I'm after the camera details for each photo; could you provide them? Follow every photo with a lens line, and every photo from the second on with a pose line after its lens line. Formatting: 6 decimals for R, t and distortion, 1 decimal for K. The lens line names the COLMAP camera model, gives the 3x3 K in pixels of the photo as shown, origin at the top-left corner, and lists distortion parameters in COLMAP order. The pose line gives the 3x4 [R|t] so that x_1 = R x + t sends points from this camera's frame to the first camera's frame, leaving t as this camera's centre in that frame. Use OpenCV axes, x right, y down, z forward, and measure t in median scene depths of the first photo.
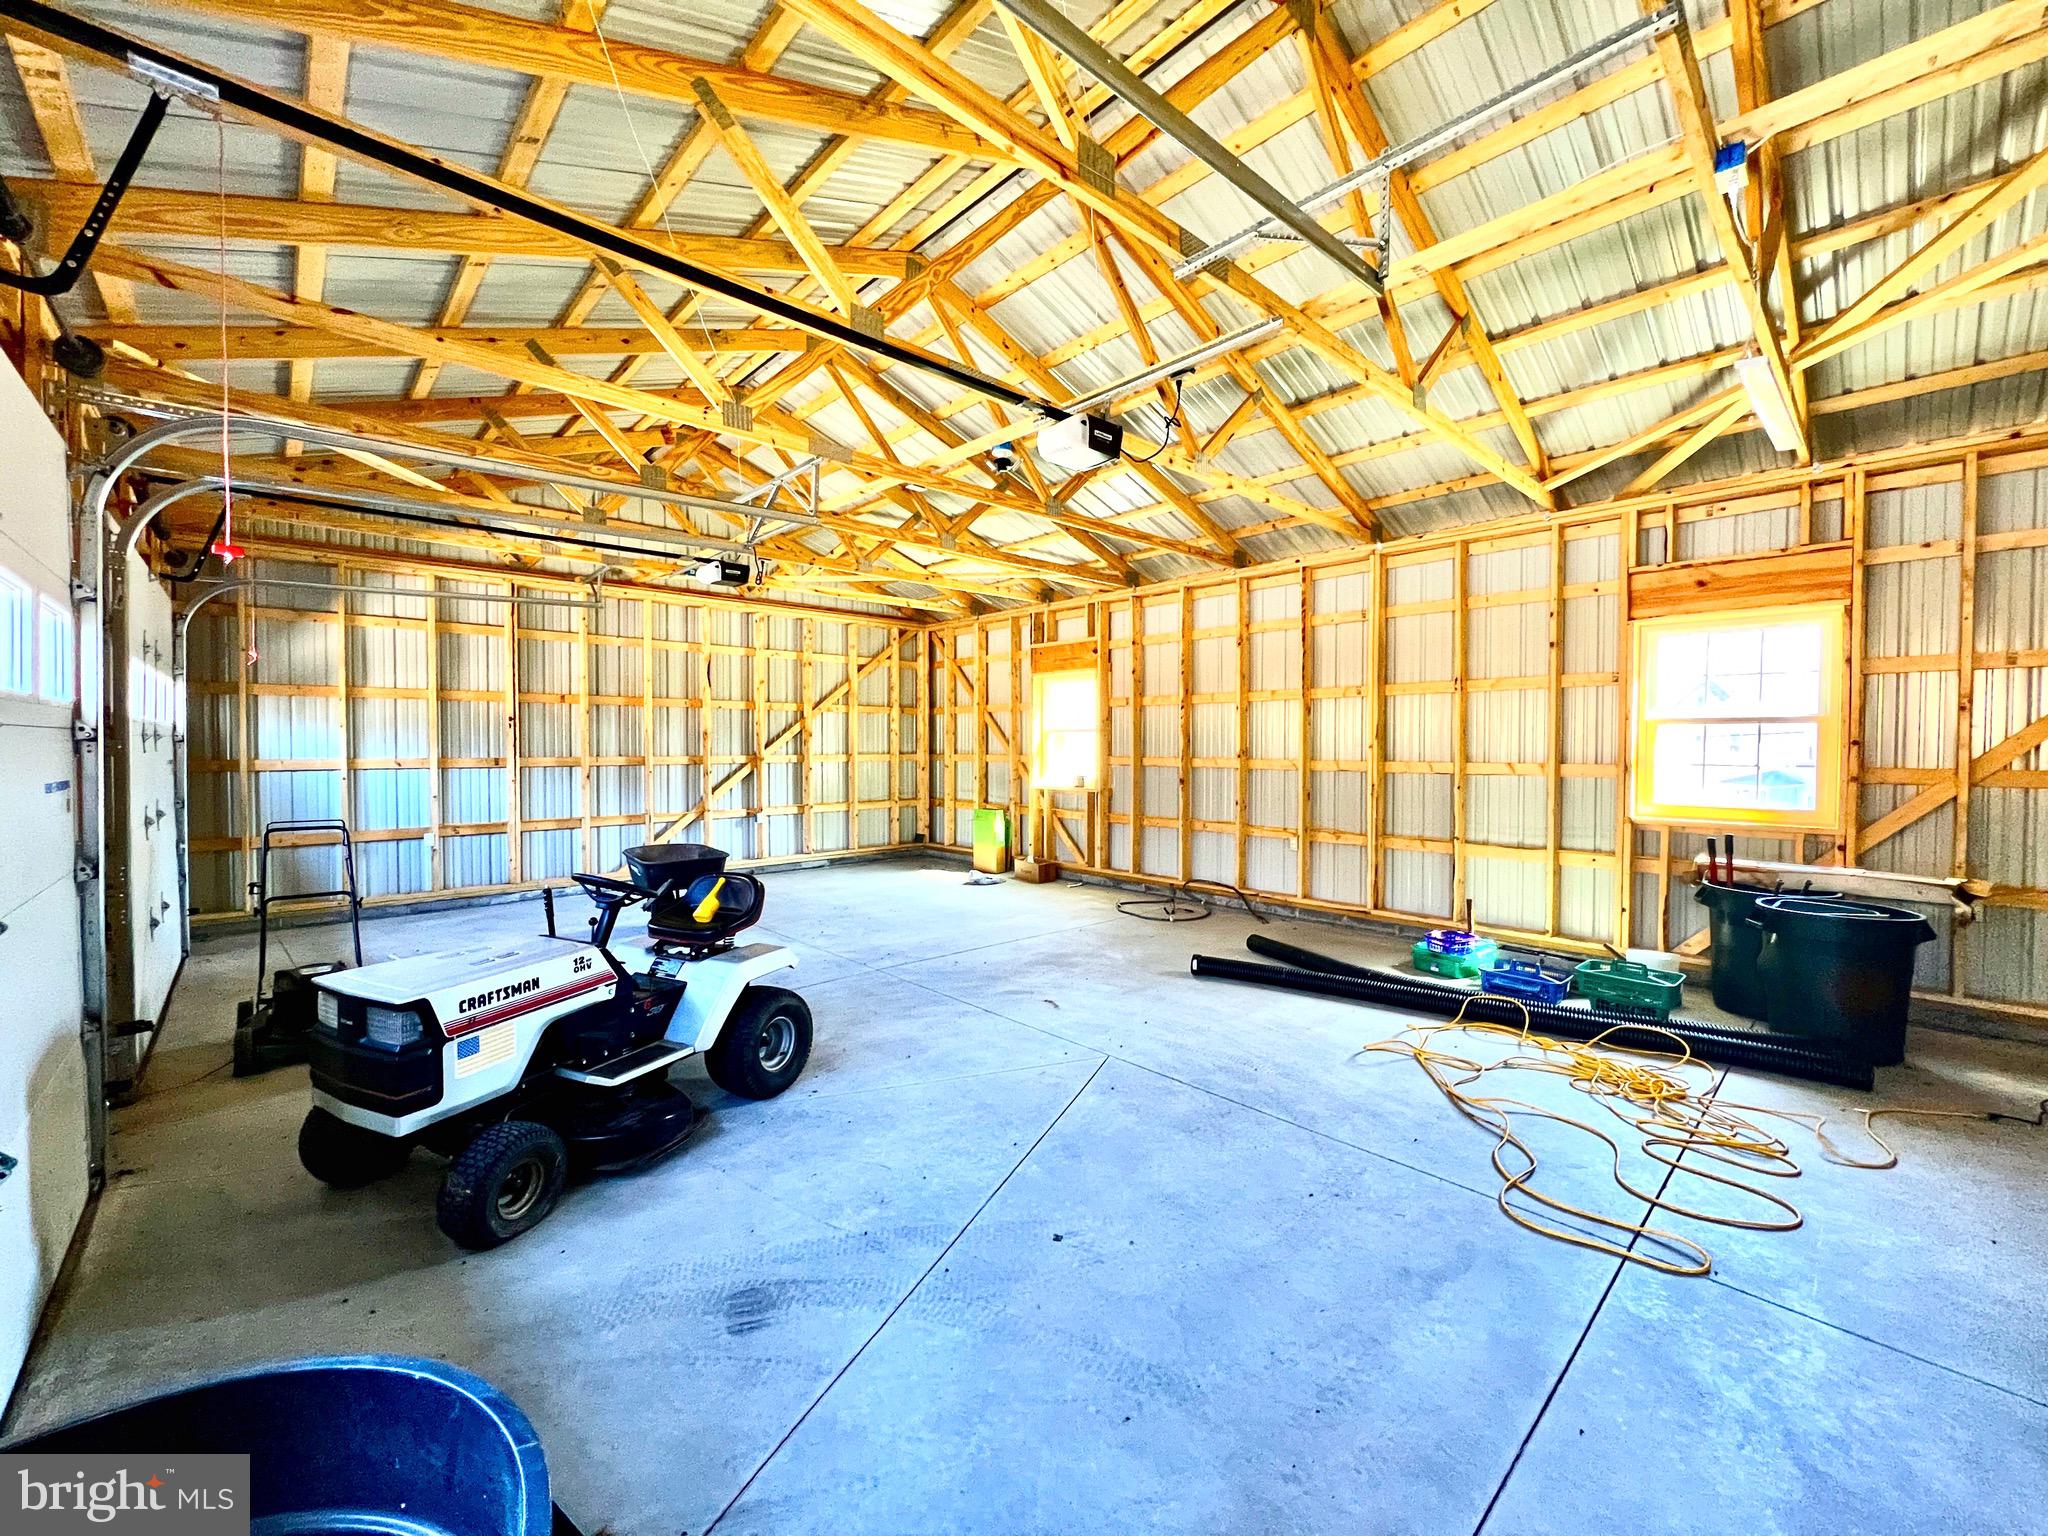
lens RADIAL K [[817.5, 0, 1018.9], [0, 817.5, 763.2], [0, 0, 1]] dist [-0.000730, -0.000281]
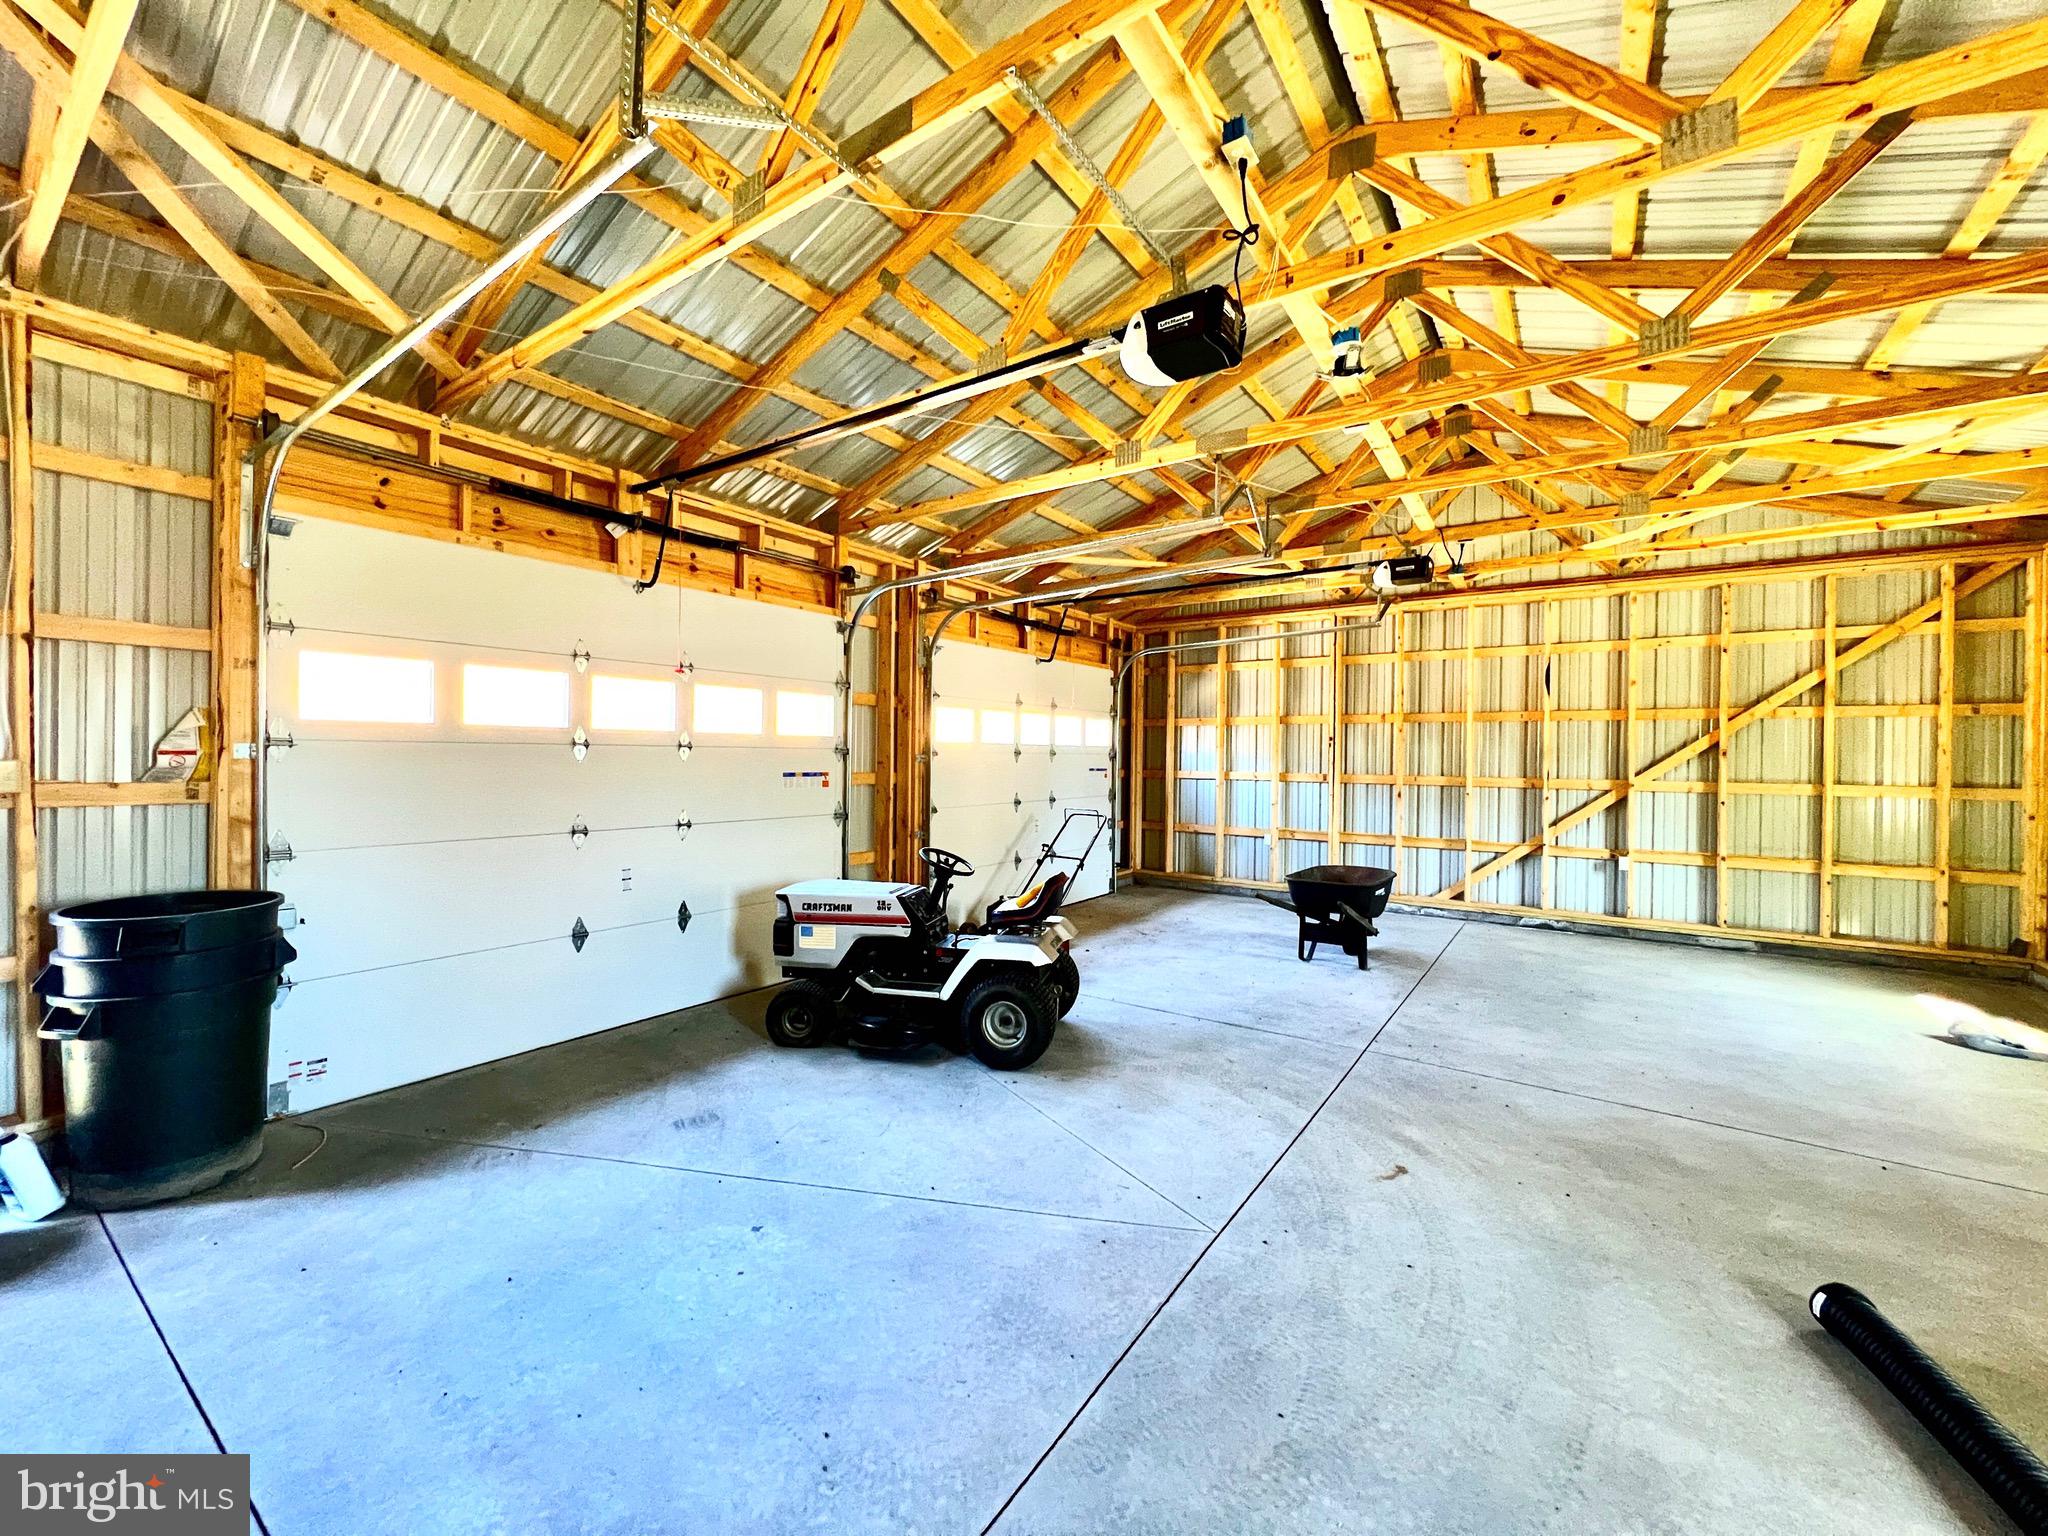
lens RADIAL K [[817.5, 0, 1017.0], [0, 817.5, 760.7], [0, 0, 1]] dist [-0.000730, -0.000281]
pose [[0.209425, 0.006051, -0.977806, 0.415013], [-0.034730, 0.999396, -0.001254, -0.009491], [0.977208, 0.034222, 0.209509, 0.398122]]
